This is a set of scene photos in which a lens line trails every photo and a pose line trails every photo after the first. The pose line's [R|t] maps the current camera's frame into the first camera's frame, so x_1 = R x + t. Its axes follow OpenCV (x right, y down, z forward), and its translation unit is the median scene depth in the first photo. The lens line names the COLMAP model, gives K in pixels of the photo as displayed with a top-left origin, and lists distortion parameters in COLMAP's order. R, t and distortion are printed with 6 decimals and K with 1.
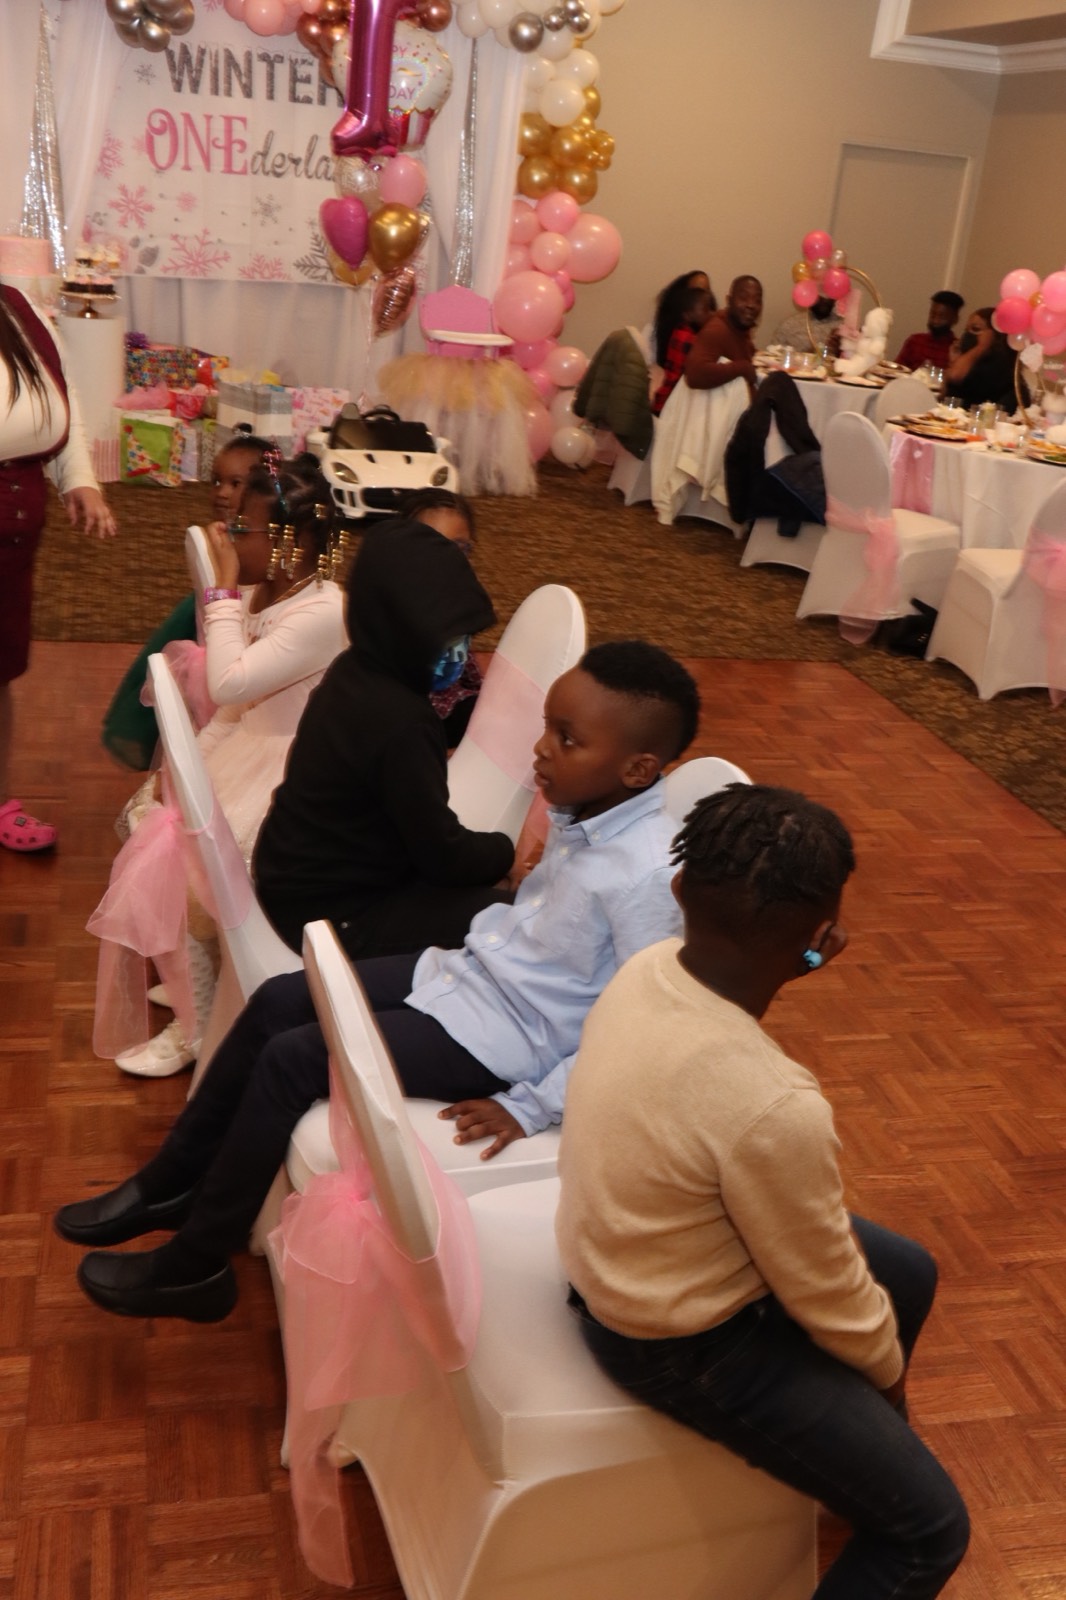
lens RADIAL K [[1570.9, 0, 533.0], [0, 1570.9, 800.0], [0, 0, 1]] dist [-0.122069, 0.236387]
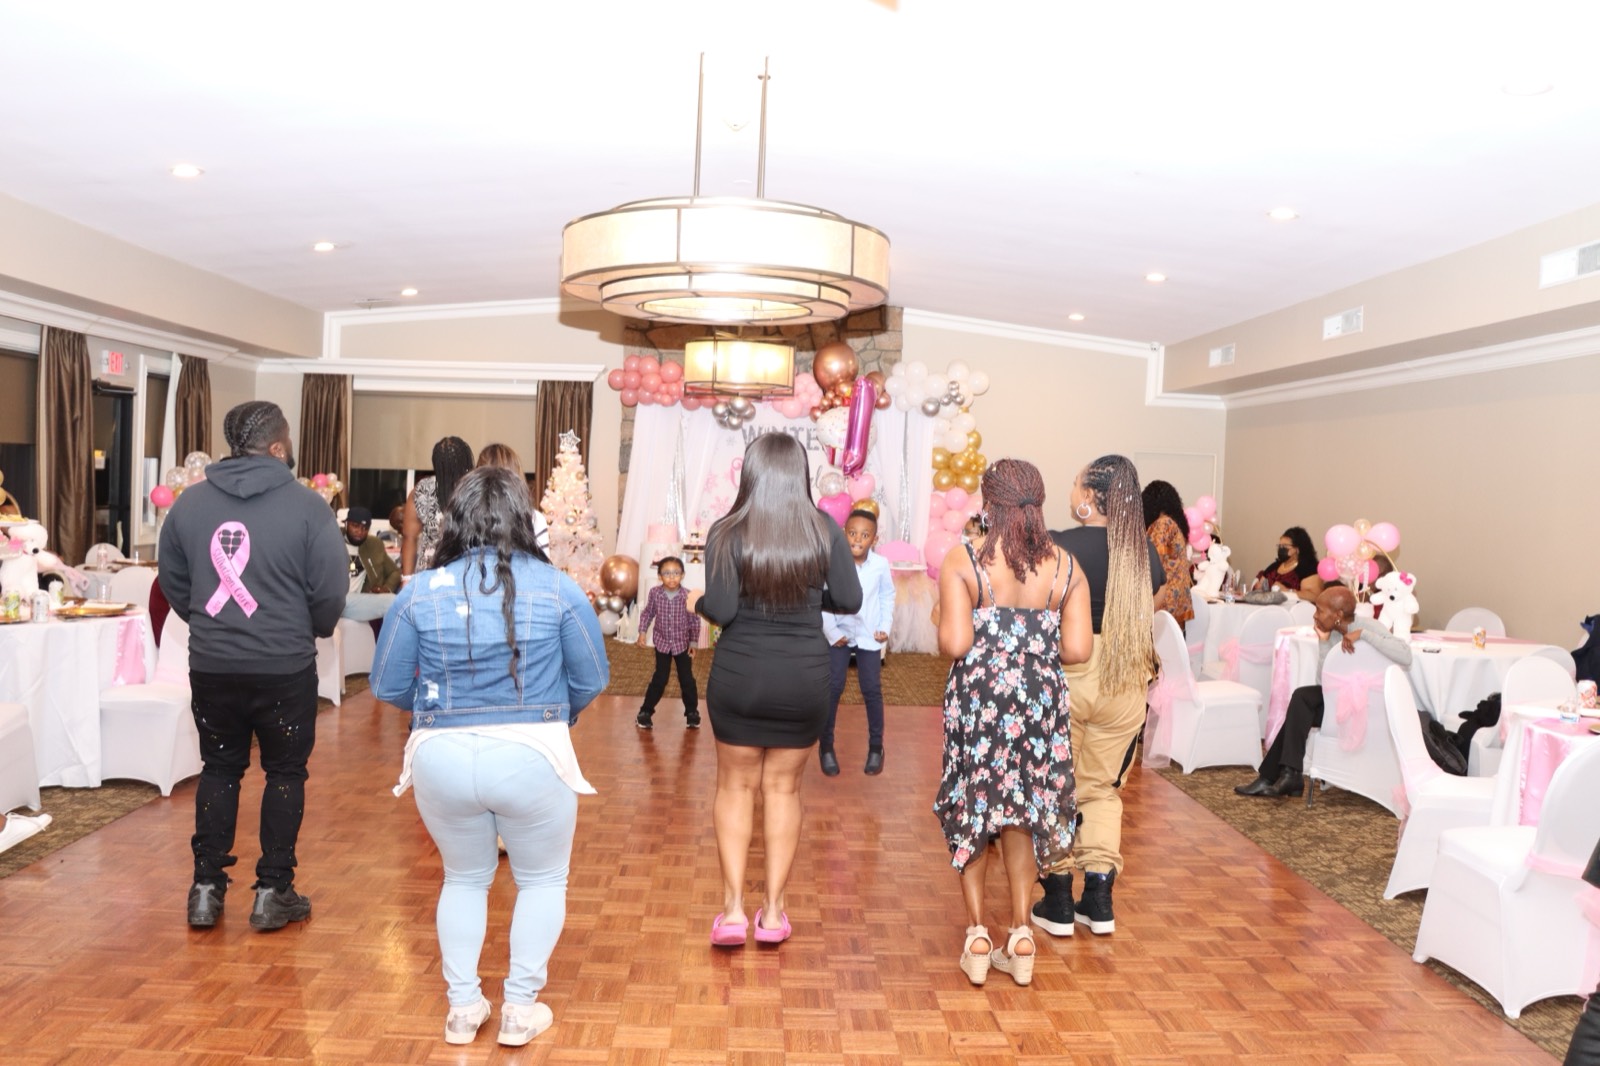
lens RADIAL K [[1324.8, 0, 800.0], [0, 1324.8, 533.0], [0, 0, 1]] dist [-0.161084, 0.010910]
pose [[0.977442, -0.052853, -0.204483, 0.155441], [-0.022526, 0.936571, -0.349753, 0.198420], [0.209998, 0.346470, 0.914253, -0.421061]]
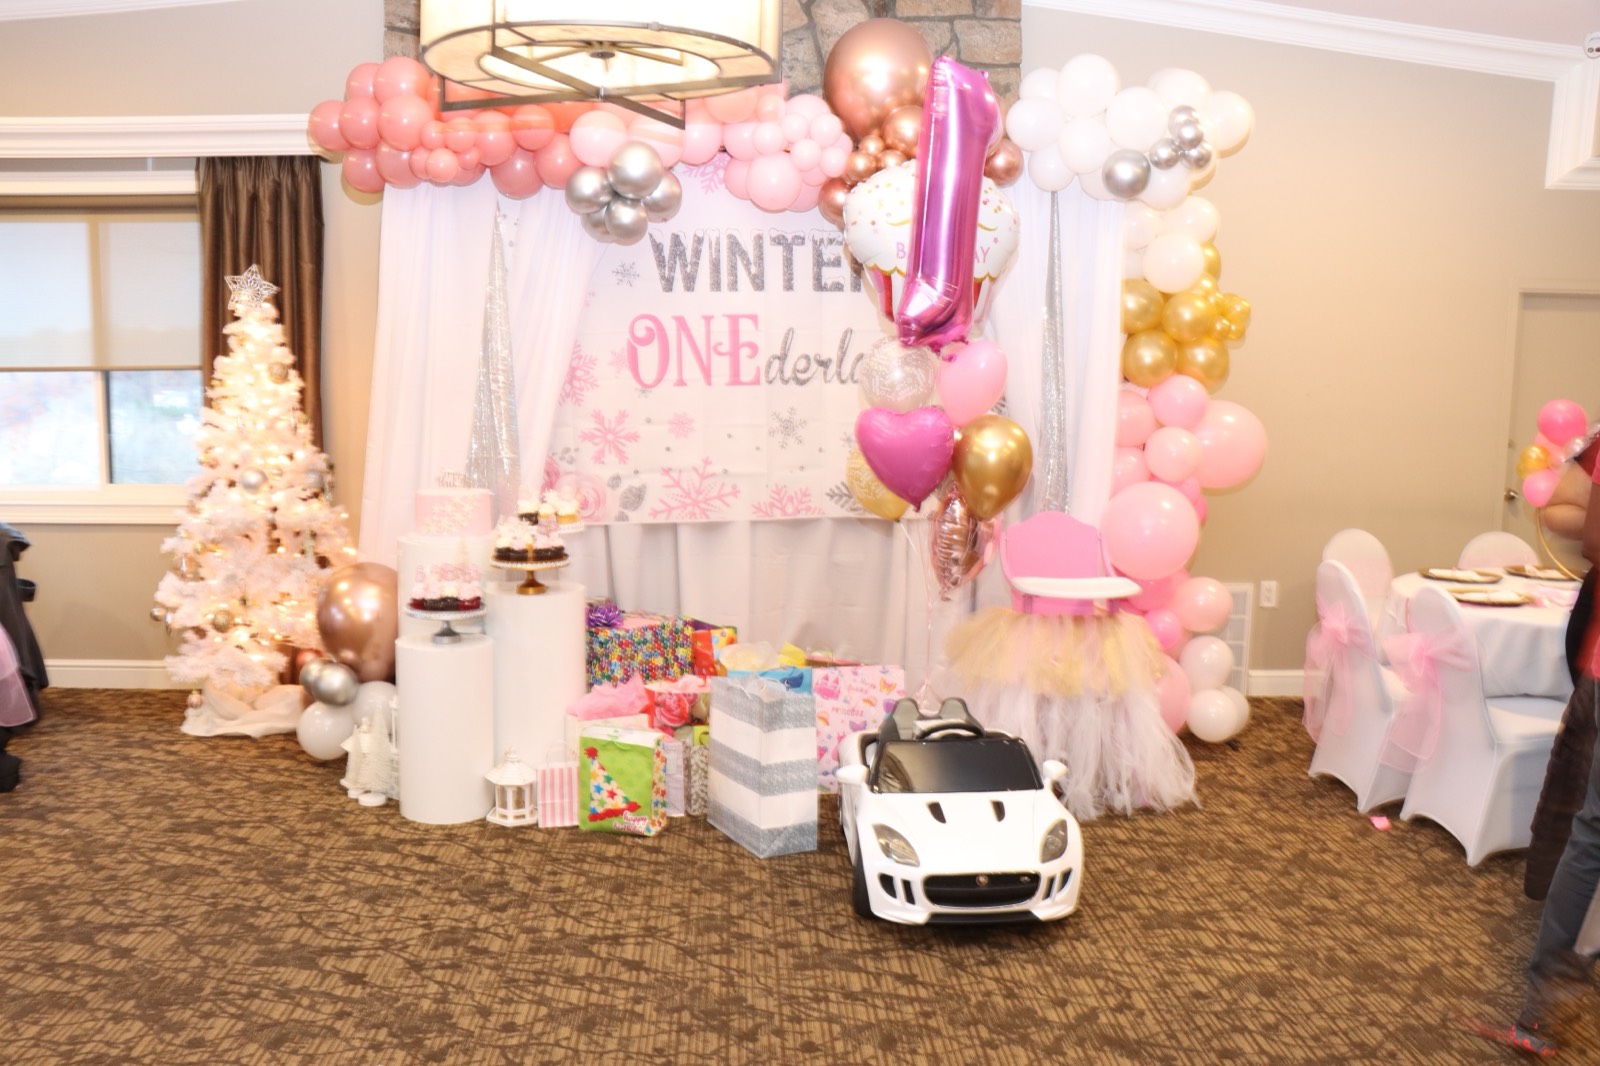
lens RADIAL K [[1324.8, 0, 800.0], [0, 1324.8, 533.0], [0, 0, 1]] dist [-0.161084, 0.010910]
pose [[0.977591, -0.061270, -0.201399, -0.041418], [0.005612, 0.963953, -0.266012, -0.166584], [0.210437, 0.258920, 0.942696, 0.424186]]
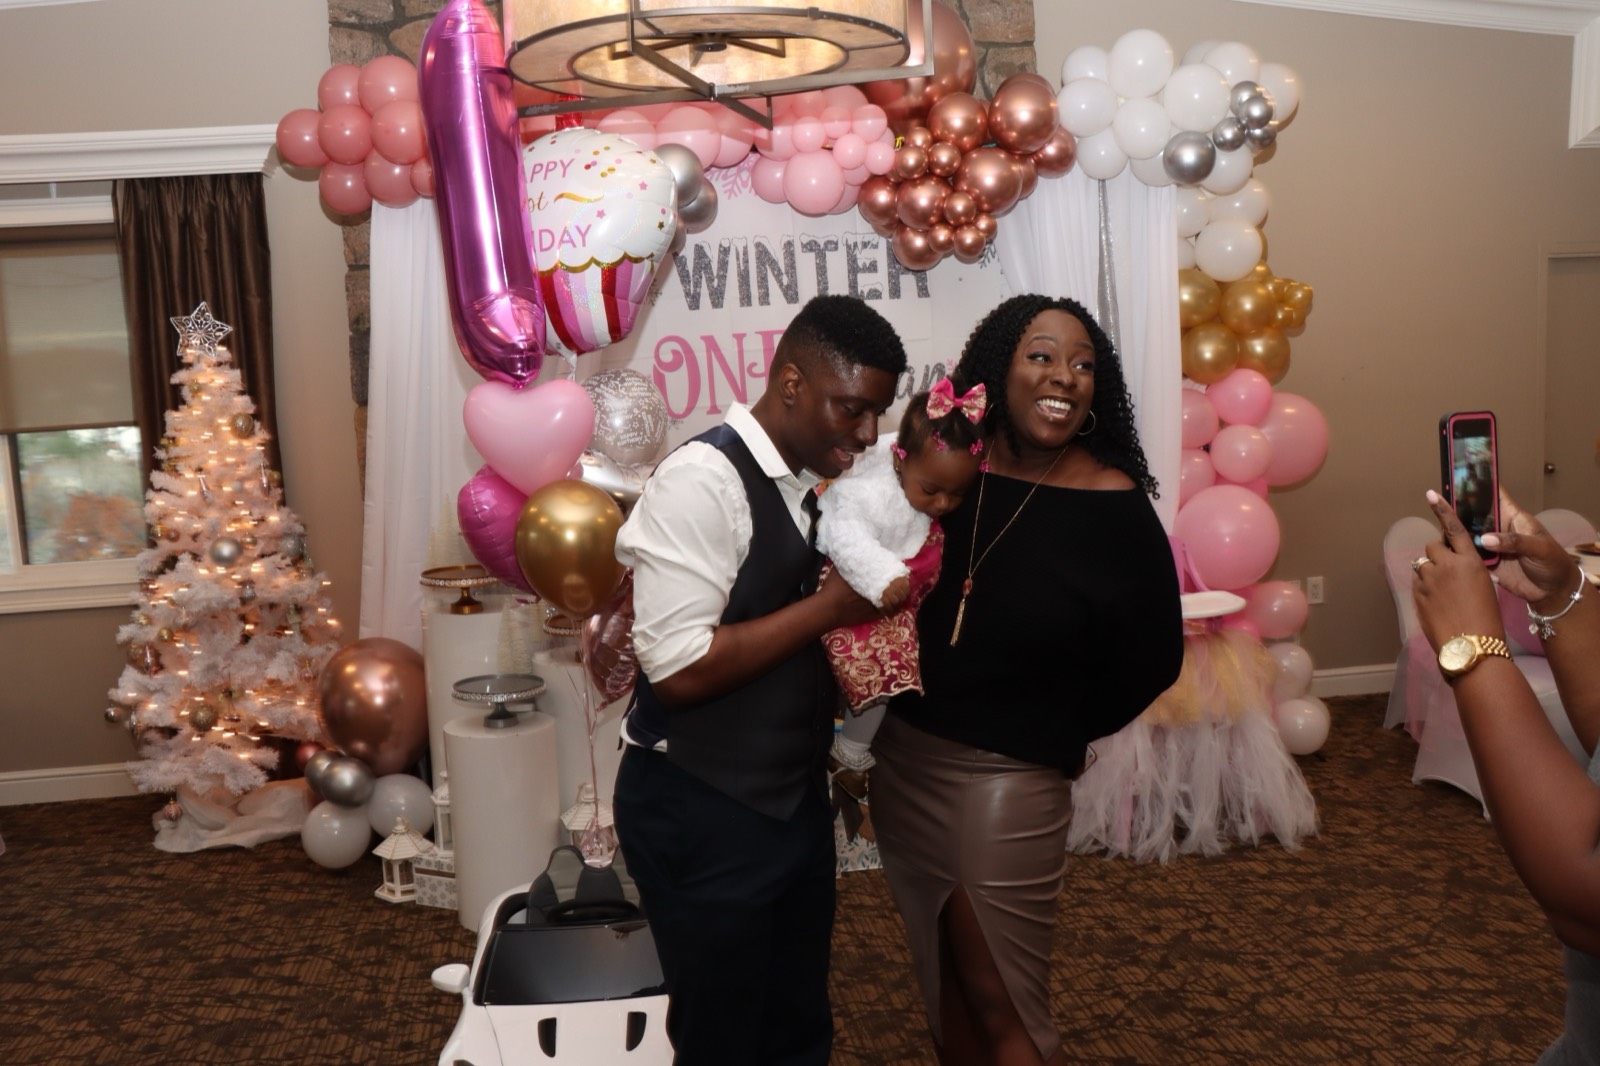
lens RADIAL K [[1392.0, 0, 800.0], [0, 1392.0, 533.0], [0, 0, 1]] dist [-0.172104, 0.134142]
pose [[0.985869, -0.132533, -0.102460, -0.131425], [0.101416, 0.958997, -0.264648, -0.192323], [0.133334, 0.250517, 0.958886, 0.434698]]
